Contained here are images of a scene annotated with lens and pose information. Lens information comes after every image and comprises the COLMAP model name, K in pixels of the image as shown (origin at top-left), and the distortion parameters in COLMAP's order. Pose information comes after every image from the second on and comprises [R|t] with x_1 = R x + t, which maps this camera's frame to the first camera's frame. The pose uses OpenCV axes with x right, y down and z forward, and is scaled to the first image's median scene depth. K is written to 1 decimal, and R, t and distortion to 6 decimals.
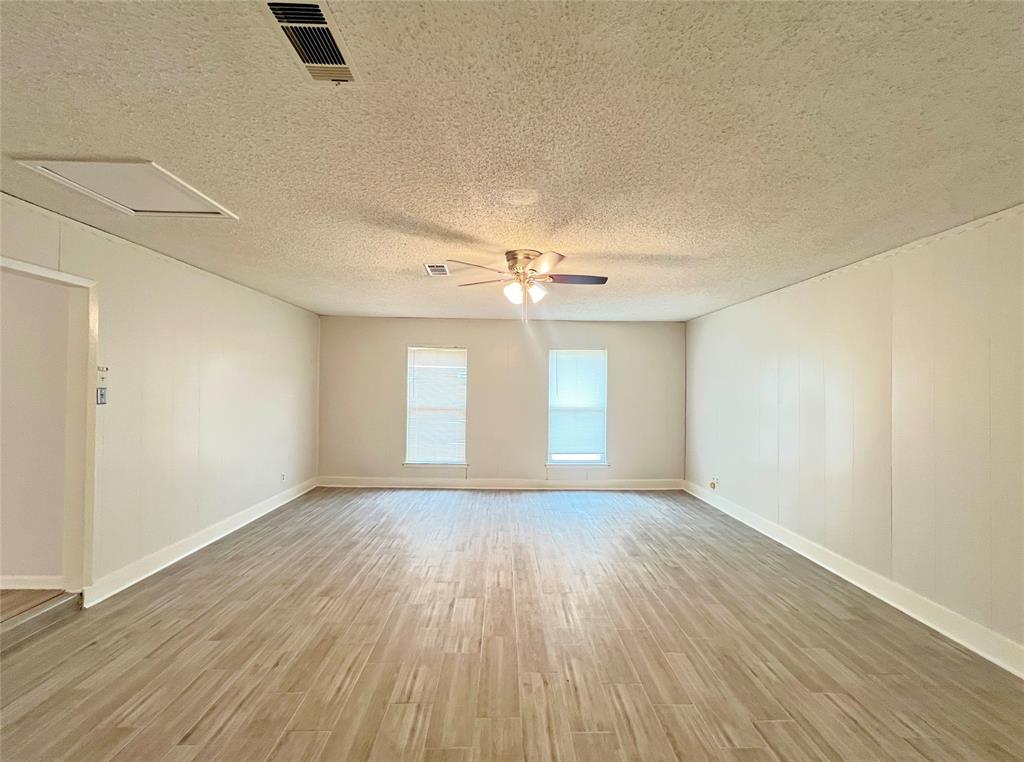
lens RADIAL K [[412.4, 0, 512.6], [0, 412.4, 384.7], [0, 0, 1]] dist [-0.004988, 0.000001]
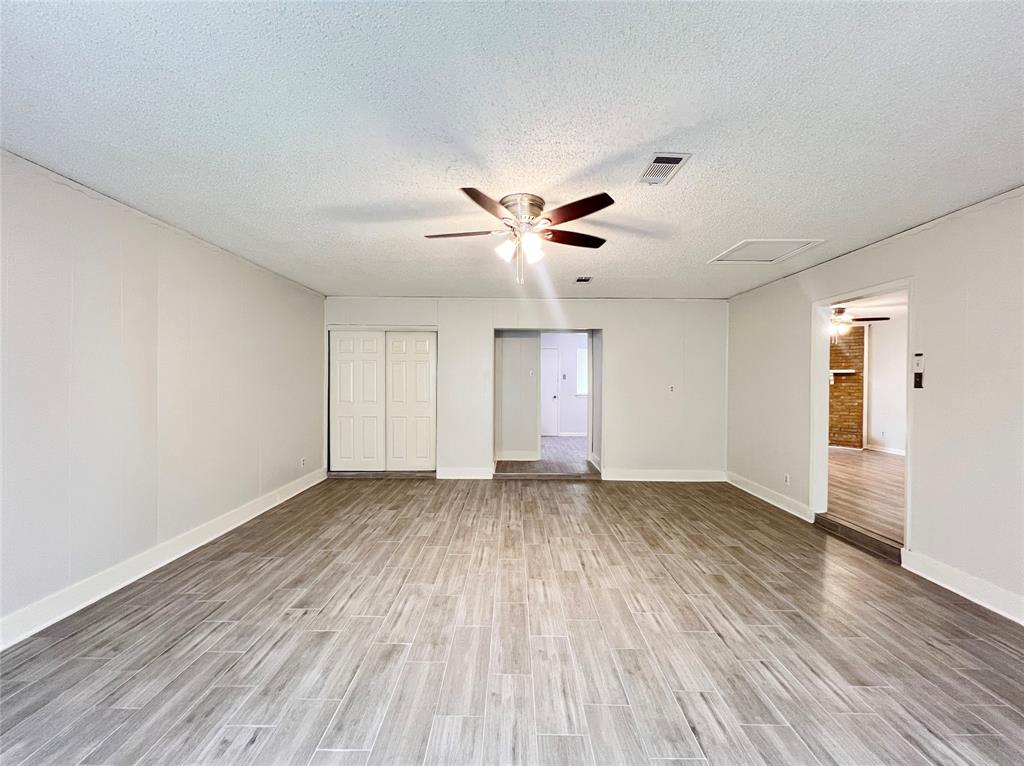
lens RADIAL K [[409.1, 0, 512.9], [0, 409.1, 382.5], [0, 0, 1]] dist [-0.000945, -0.000004]
pose [[-0.999510, -0.020608, 0.023564, 0.022768], [-0.020687, 0.999781, -0.003109, 0.060719], [-0.023495, -0.003594, -0.999717, 2.131779]]
